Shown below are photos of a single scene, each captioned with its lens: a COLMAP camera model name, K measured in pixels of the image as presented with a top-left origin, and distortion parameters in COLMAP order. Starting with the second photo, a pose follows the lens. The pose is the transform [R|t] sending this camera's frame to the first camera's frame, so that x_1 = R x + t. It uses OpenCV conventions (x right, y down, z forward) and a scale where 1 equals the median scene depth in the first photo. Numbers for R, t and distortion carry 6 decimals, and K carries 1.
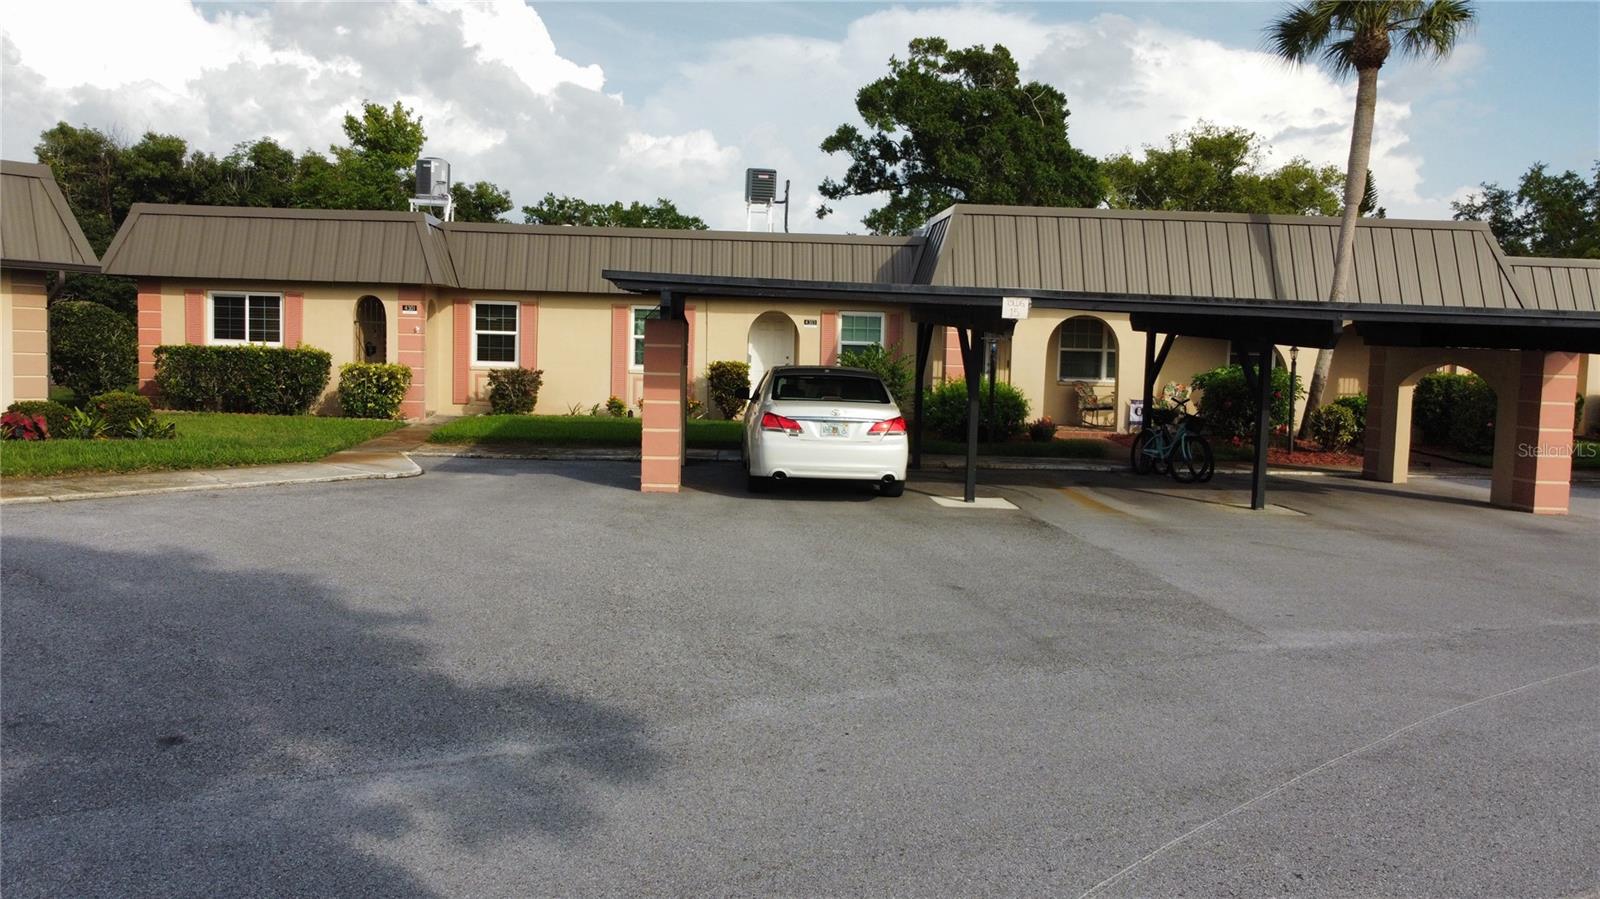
lens RADIAL K [[1205.5, 0, 788.9], [0, 1205.5, 448.0], [0, 0, 1]] dist [0.007723, -0.019493]
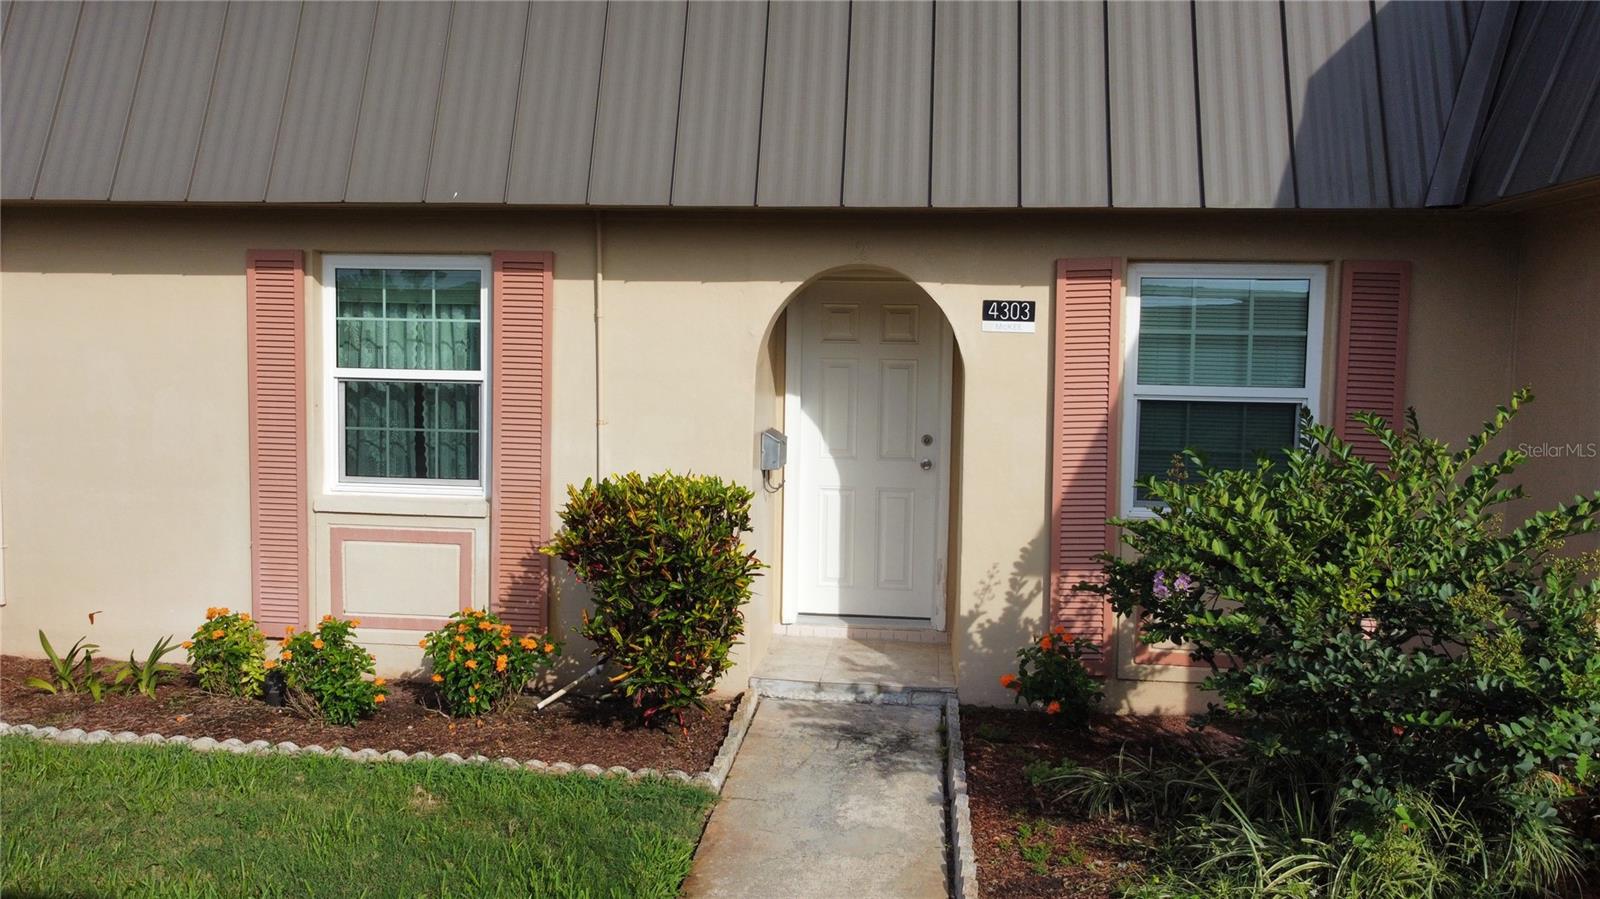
lens RADIAL K [[1205.5, 0, 791.8], [0, 1205.5, 440.7], [0, 0, 1]] dist [0.007723, -0.019493]
pose [[0.984253, 0.005372, -0.176682, 0.018135], [-0.006784, 0.999950, -0.007388, -0.076923], [0.176633, 0.008470, 0.984240, 0.760884]]
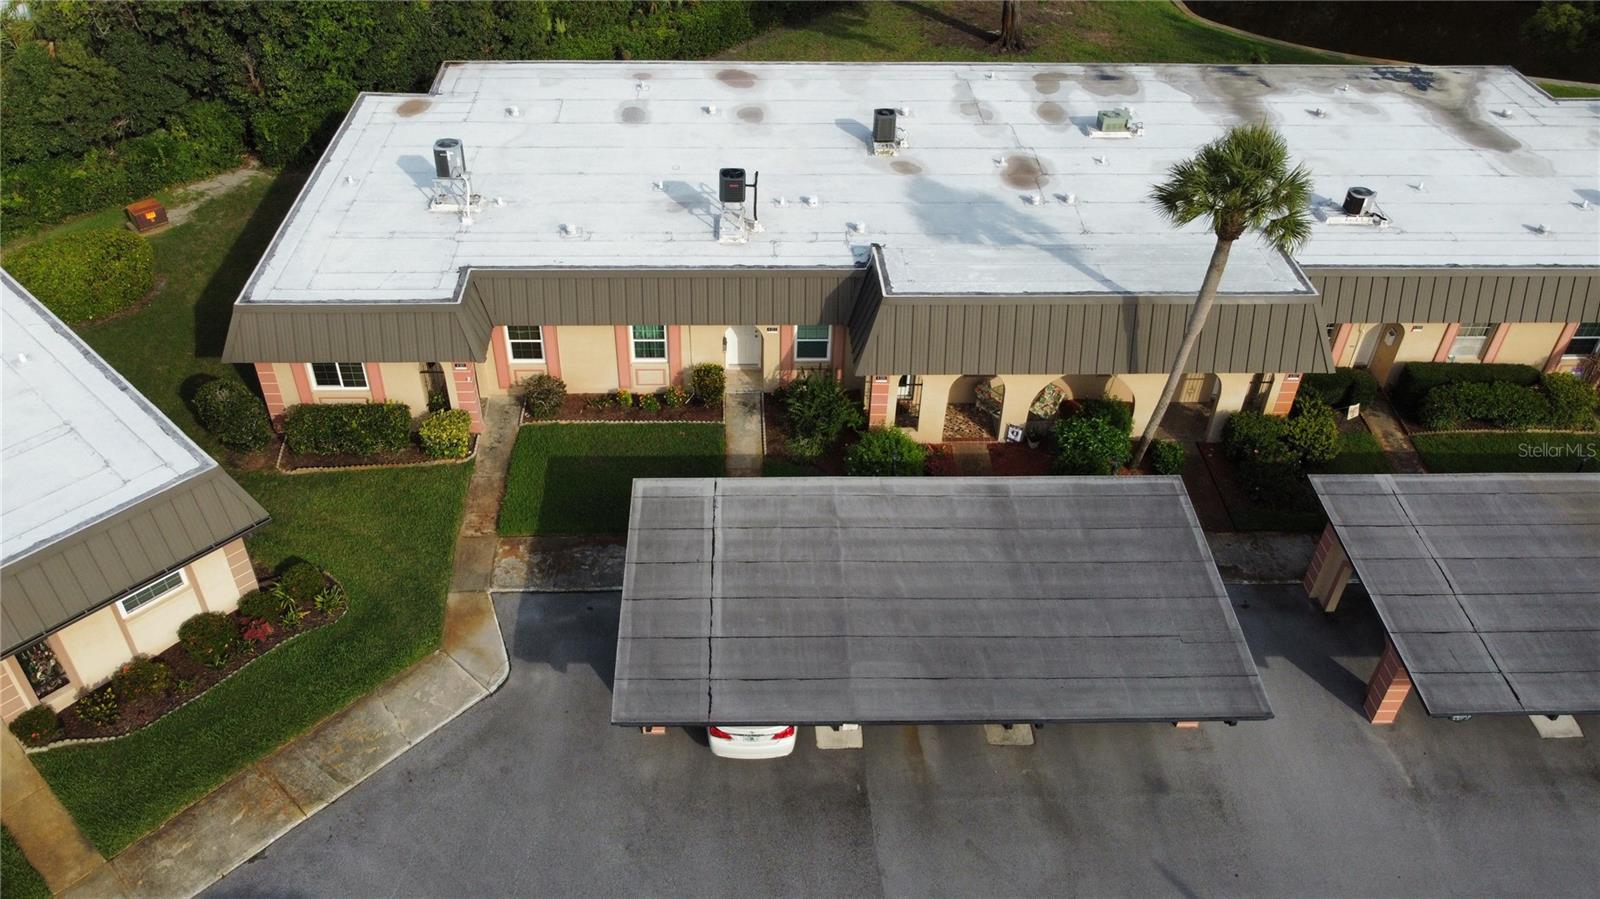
lens RADIAL K [[1205.5, 0, 792.4], [0, 1205.5, 443.3], [0, 0, 1]] dist [0.007723, -0.019493]
pose [[0.999676, 0.015950, -0.019831, 0.066803], [-0.001883, 0.823451, 0.567384, -0.730808], [0.025379, -0.567163, 0.823215, -0.105259]]
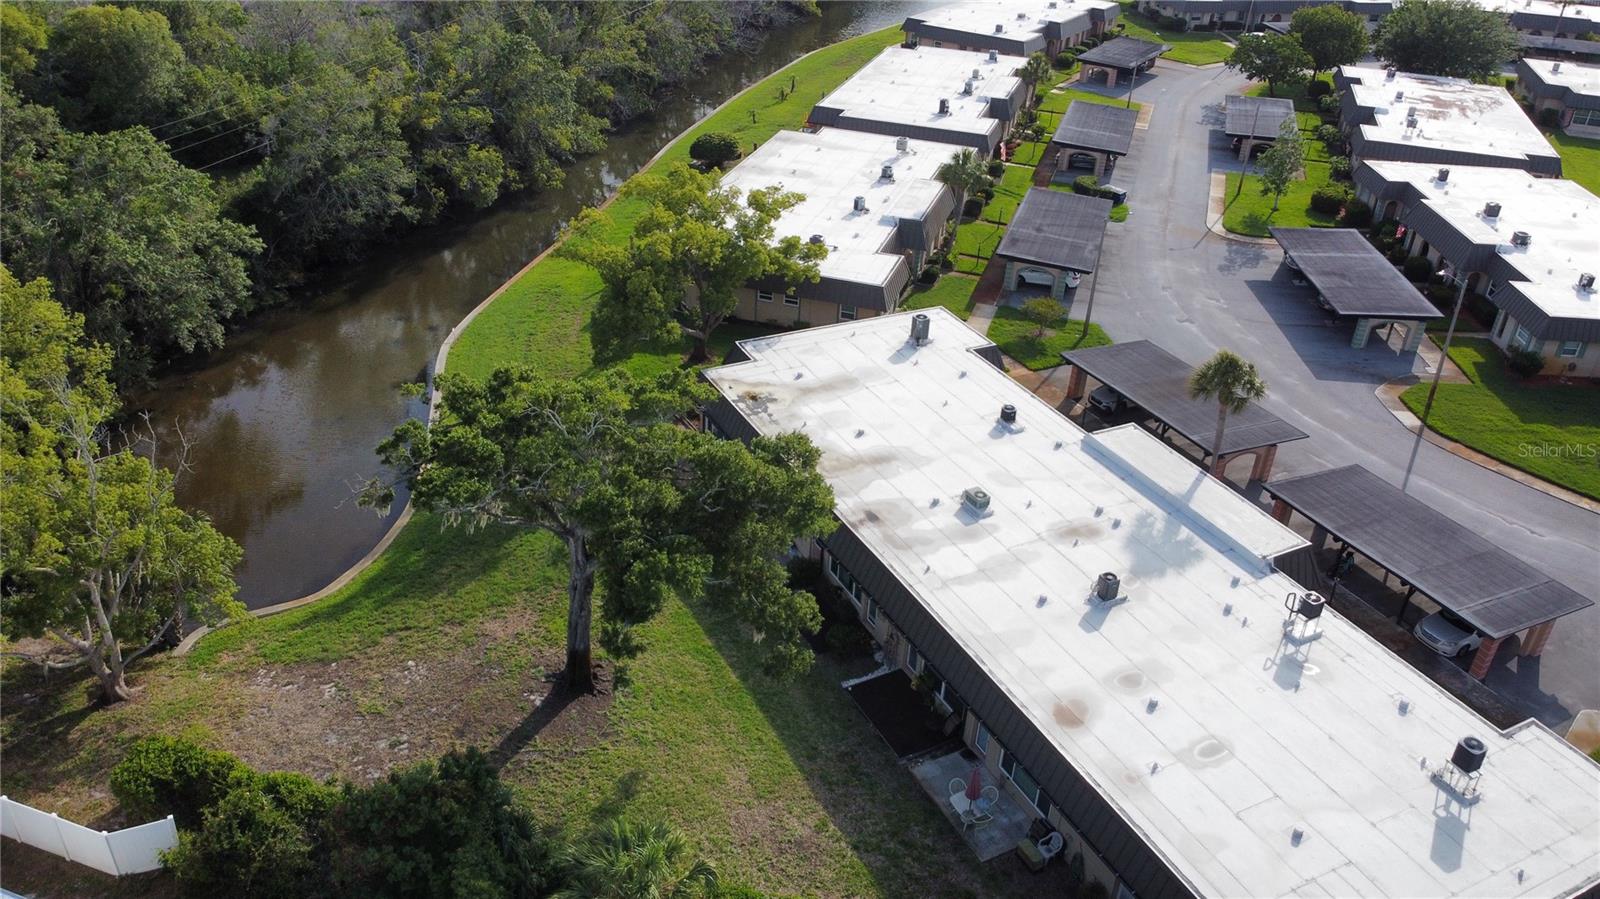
lens RADIAL K [[1205.5, 0, 797.4], [0, 1205.5, 448.1], [0, 0, 1]] dist [0.007723, -0.019493]
pose [[-0.398395, -0.501515, 0.767961, -0.951248], [0.002669, 0.836638, 0.547749, -1.379930], [-0.917210, 0.220270, -0.331974, 2.293774]]
